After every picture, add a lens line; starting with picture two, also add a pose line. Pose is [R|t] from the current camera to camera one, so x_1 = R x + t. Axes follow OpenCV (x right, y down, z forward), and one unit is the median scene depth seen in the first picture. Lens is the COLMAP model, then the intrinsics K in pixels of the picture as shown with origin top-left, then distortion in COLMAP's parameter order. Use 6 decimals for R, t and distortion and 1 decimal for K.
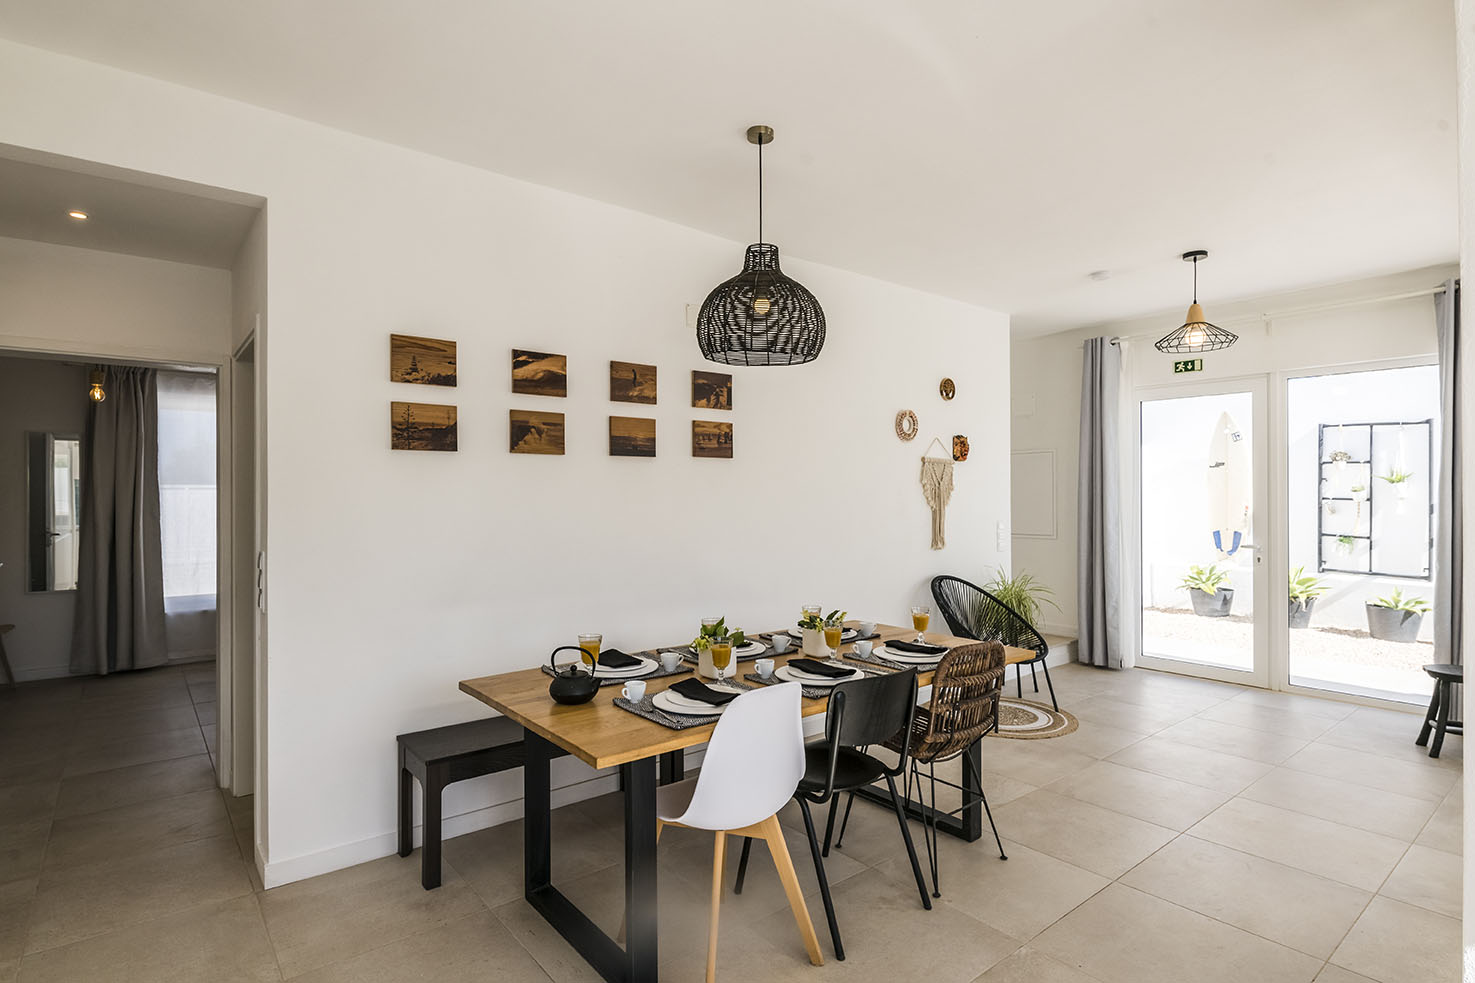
lens RADIAL K [[746.1, 0, 711.0], [0, 746.1, 493.9], [0, 0, 1]] dist [-0.005255, -0.003044]
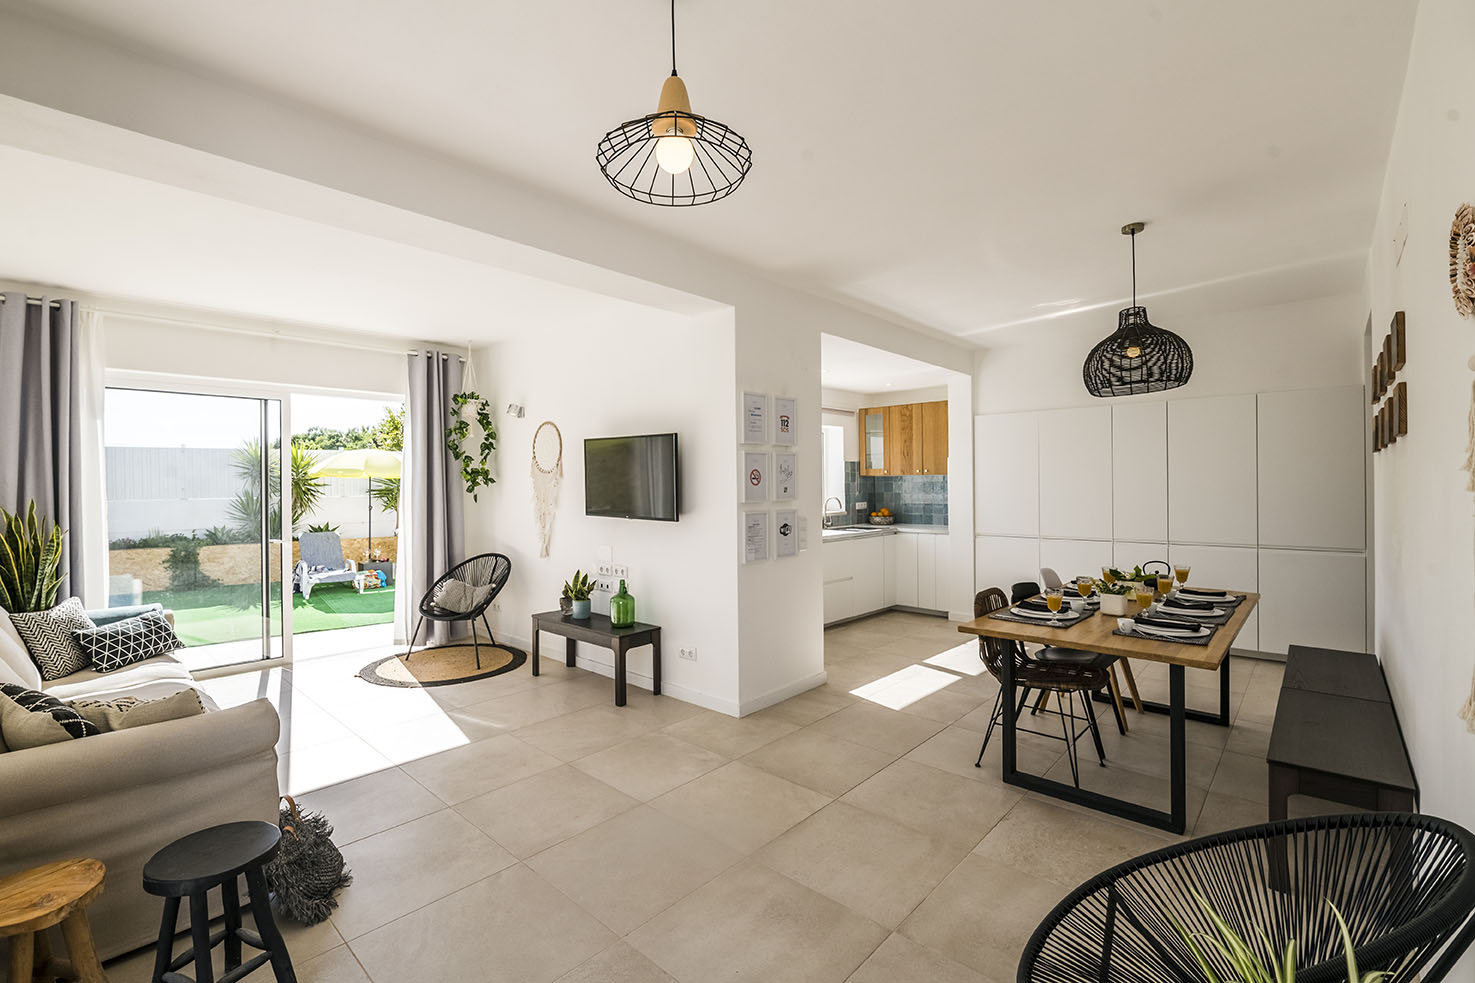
lens RADIAL K [[646.3, 0, 711.9], [0, 646.3, 481.9], [0, 0, 1]] dist [-0.007999, -0.000646]
pose [[-0.989133, 0.009420, -0.146720, 0.599095], [0.010521, 0.999922, -0.006726, -0.005700], [0.146645, -0.008196, -0.989155, 1.210726]]
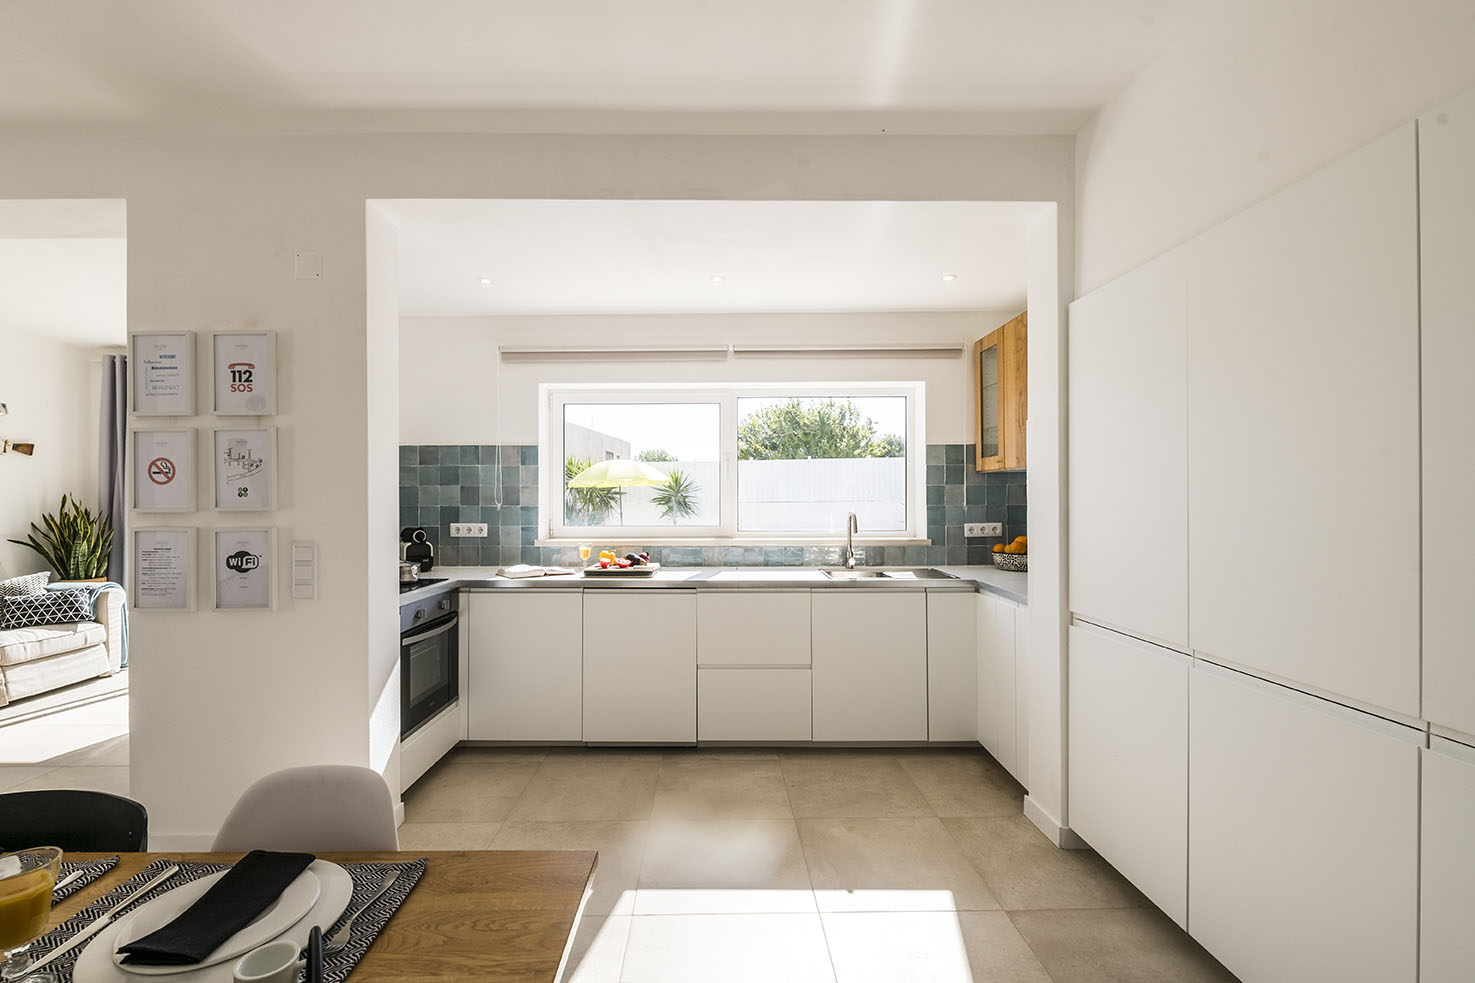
lens RADIAL K [[634.2, 0, 716.4], [0, 634.2, 499.0], [0, 0, 1]] dist [0.003848, -0.004560]
pose [[-0.798622, 0.005735, 0.601806, -0.226170], [0.004146, 0.999983, -0.004028, 0.008990], [-0.601819, -0.000722, -0.798632, 0.525890]]
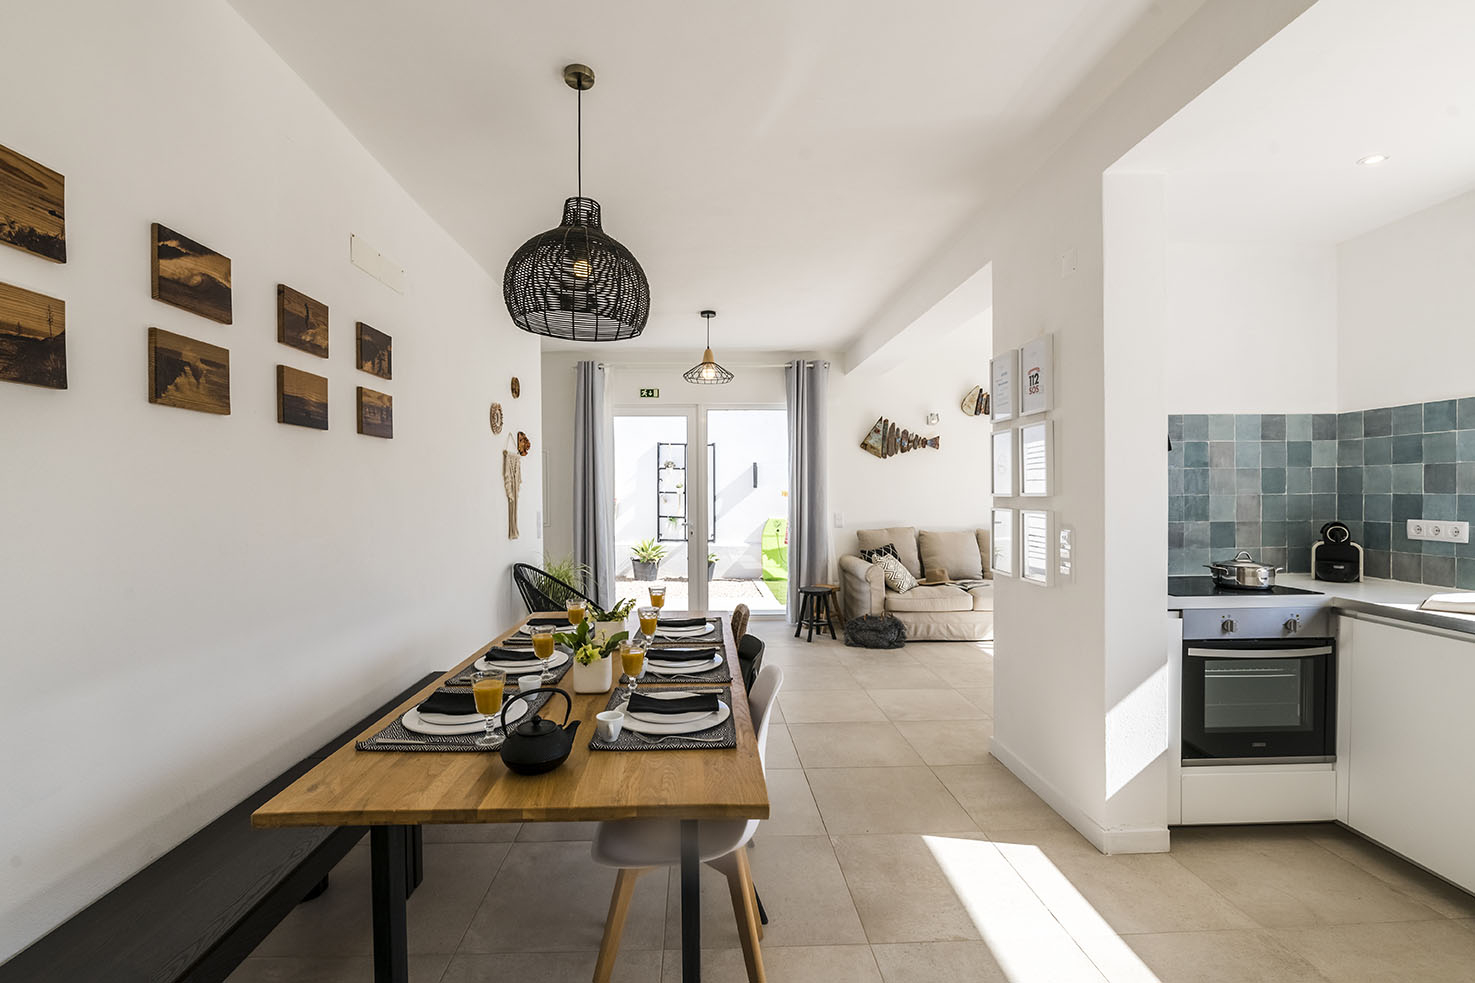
lens RADIAL K [[645.6, 0, 719.9], [0, 645.6, 494.5], [0, 0, 1]] dist [-0.000718, -0.008862]
pose [[0.587491, -0.005472, 0.809212, -0.272115], [0.003493, 0.999985, 0.004227, 0.009415], [-0.809223, 0.000343, 0.587501, 0.238689]]
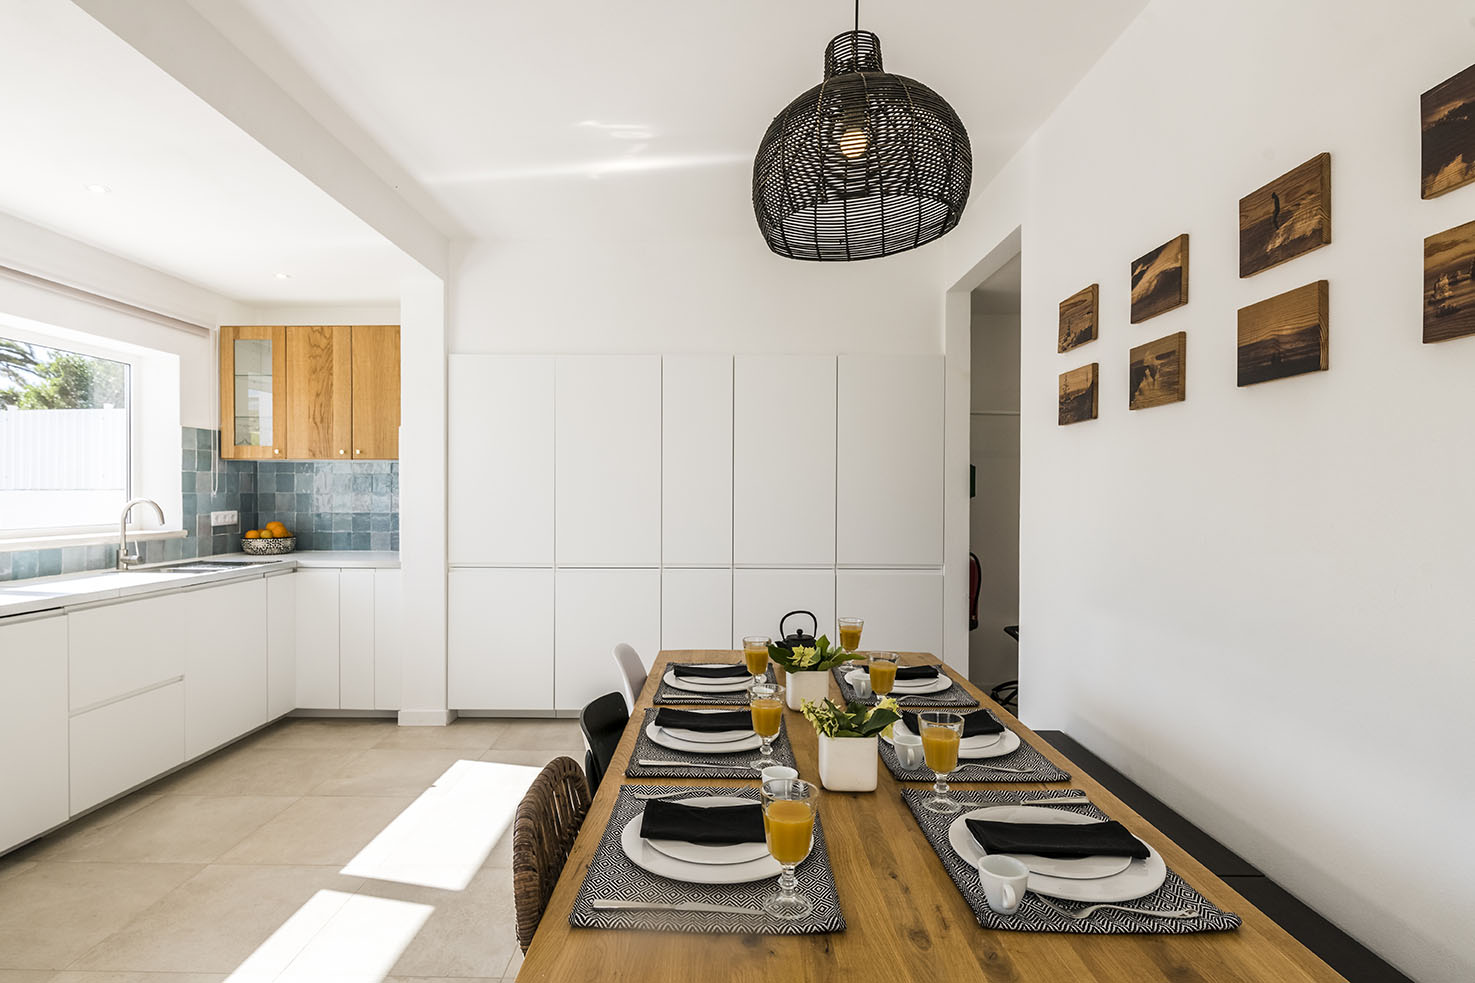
lens RADIAL K [[763.6, 0, 717.1], [0, 763.6, 497.0], [0, 0, 1]] dist [-0.003922, -0.001619]
pose [[-0.624364, 0.006404, -0.781108, 0.356843], [0.001125, 0.999973, 0.007299, 0.013798], [0.781133, 0.003678, -0.624354, 0.756772]]
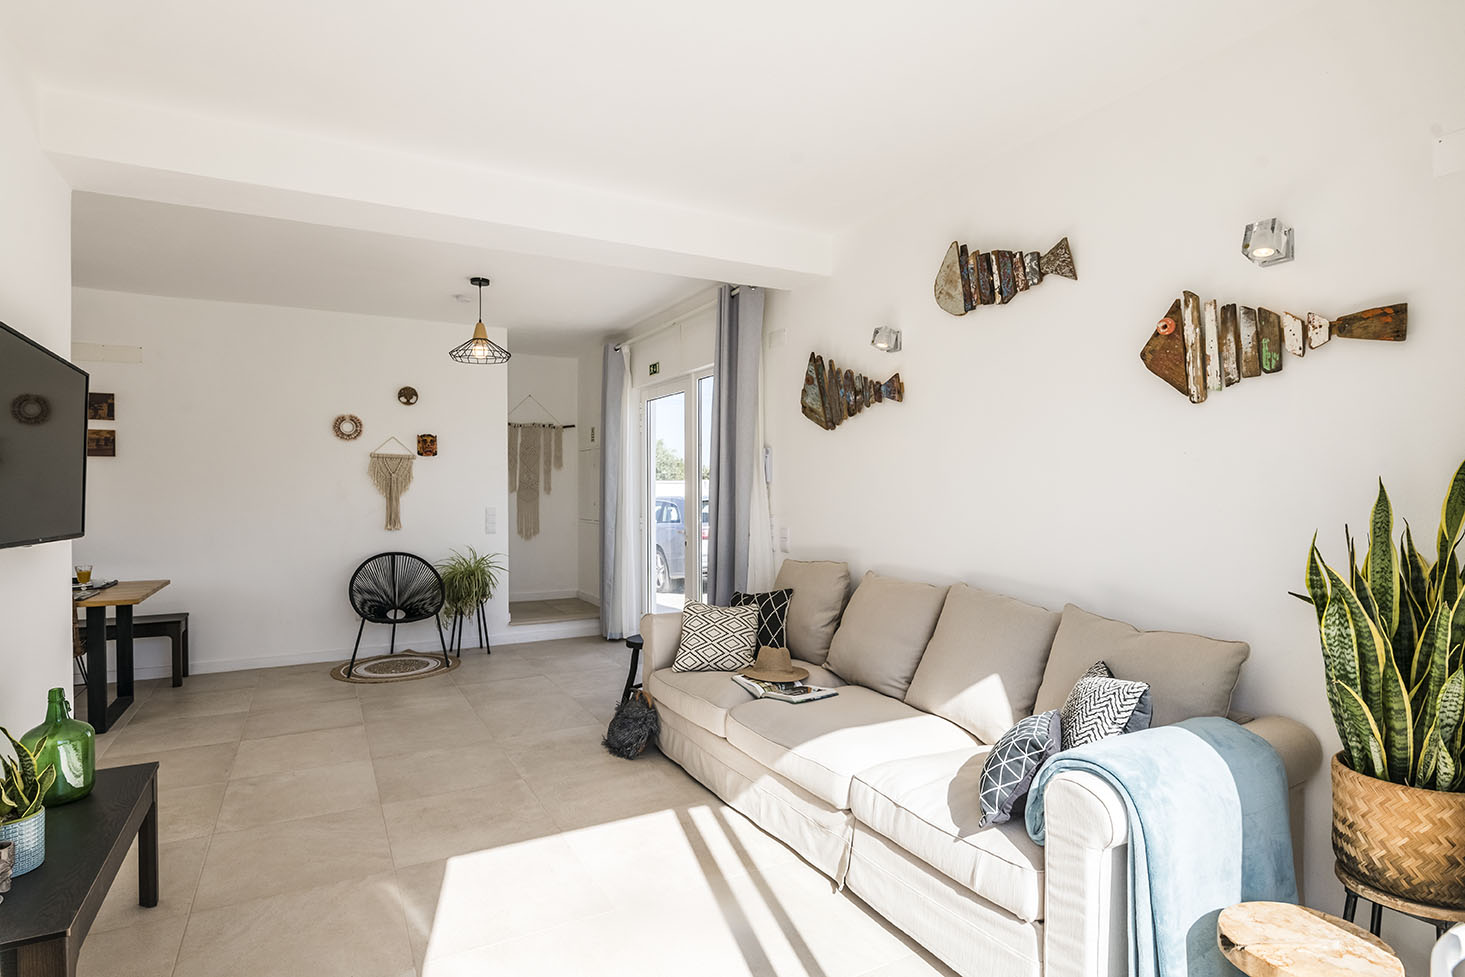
lens RADIAL K [[741.0, 0, 706.2], [0, 741.0, 490.9], [0, 0, 1]] dist [-0.005255, -0.003044]
pose [[0.985098, 0.000720, -0.171995, 1.052187], [0.000297, 0.999983, 0.005889, 0.004627], [0.171997, -0.005852, 0.985080, -0.089452]]
